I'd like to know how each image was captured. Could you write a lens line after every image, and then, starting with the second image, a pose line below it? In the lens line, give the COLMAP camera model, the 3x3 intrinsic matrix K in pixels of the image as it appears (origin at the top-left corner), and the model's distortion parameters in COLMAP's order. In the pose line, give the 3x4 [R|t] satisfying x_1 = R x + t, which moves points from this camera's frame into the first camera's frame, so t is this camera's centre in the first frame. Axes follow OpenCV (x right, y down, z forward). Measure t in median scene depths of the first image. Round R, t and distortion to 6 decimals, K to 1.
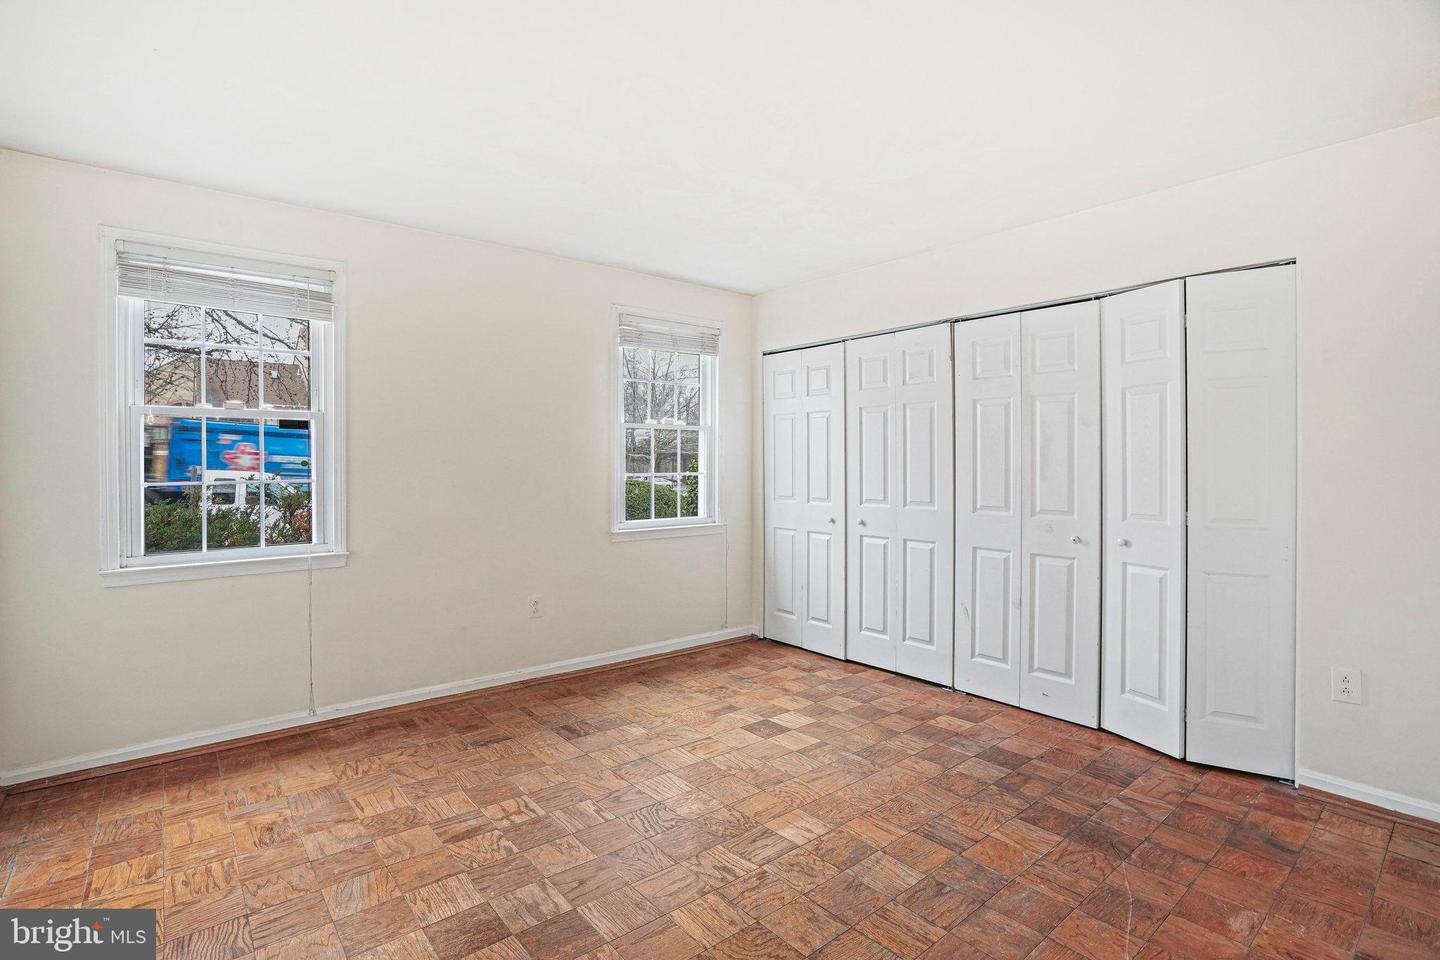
lens RADIAL K [[687.0, 0, 732.7], [0, 687.0, 470.1], [0, 0, 1]] dist [-0.054167, 0.019581]
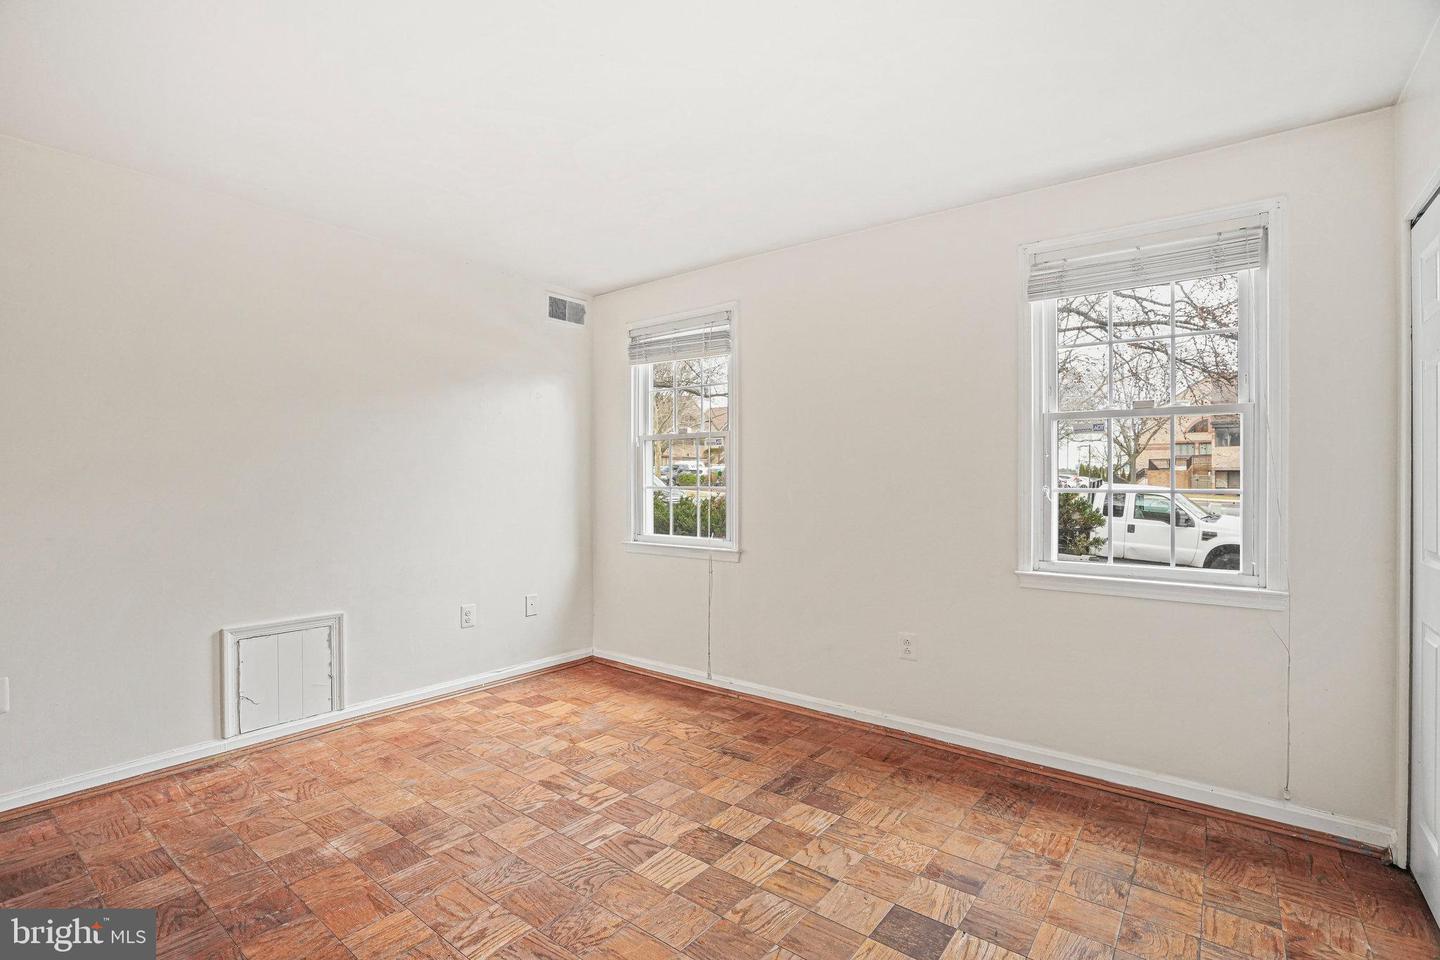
lens RADIAL K [[687.0, 0, 710.5], [0, 687.0, 475.0], [0, 0, 1]] dist [-0.054167, 0.019581]
pose [[0.187625, -0.005303, -0.982226, 0.638455], [-0.013601, 0.999876, -0.007996, 0.004012], [0.982147, 0.014860, 0.187529, 0.810489]]
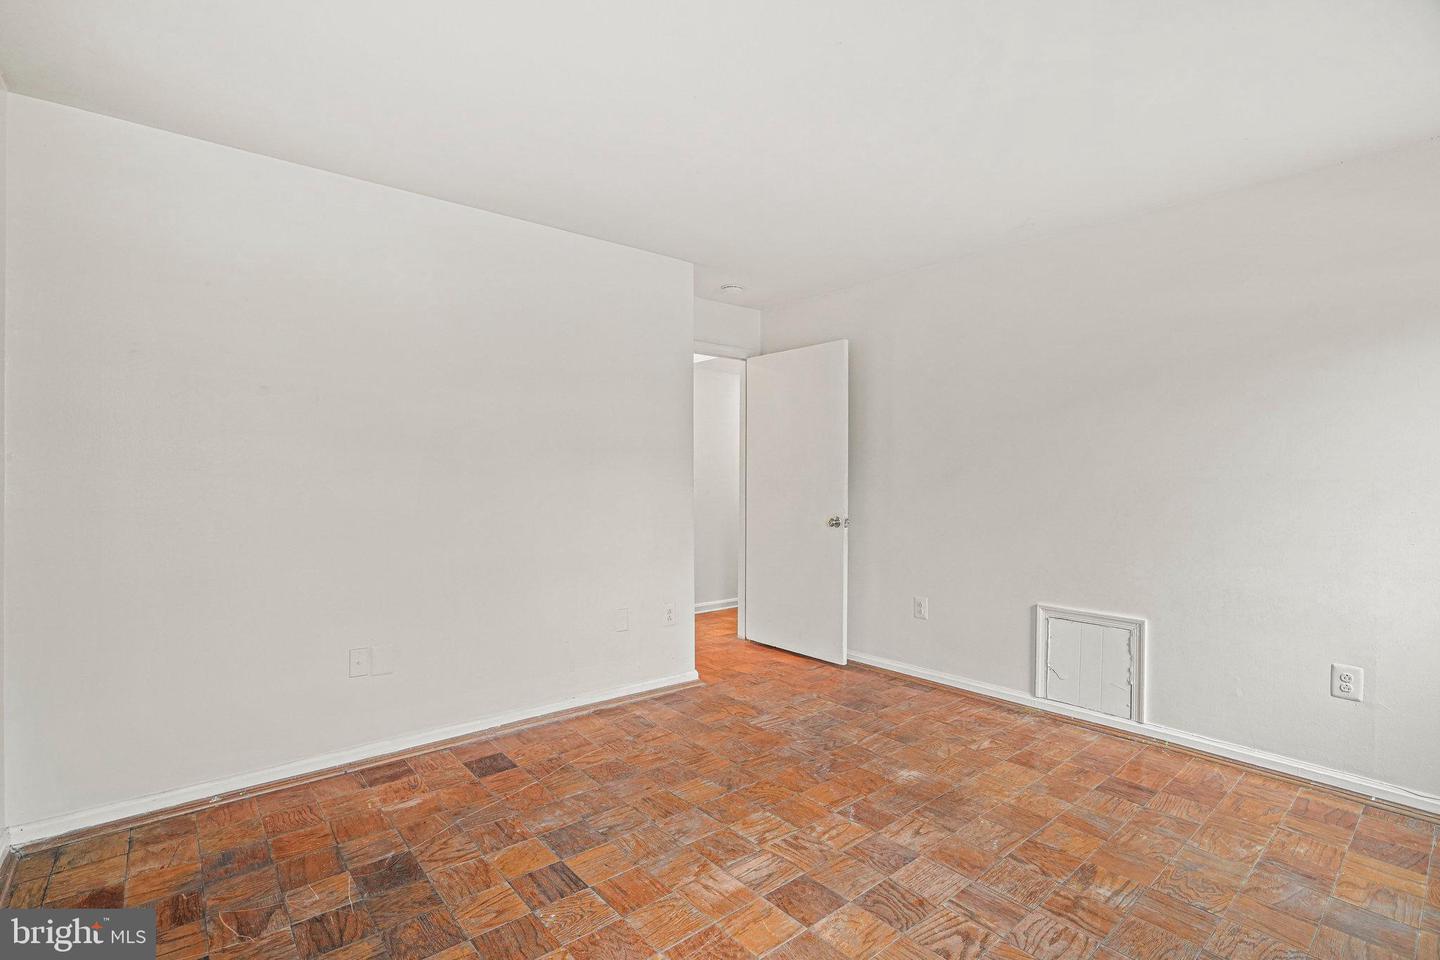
lens RADIAL K [[687.0, 0, 707.4], [0, 687.0, 473.6], [0, 0, 1]] dist [-0.054167, 0.019581]
pose [[-0.999154, -0.005374, 0.040767, 0.063748], [-0.004740, 0.999866, 0.015643, -0.010647], [-0.040845, 0.015437, -0.999046, 1.492322]]
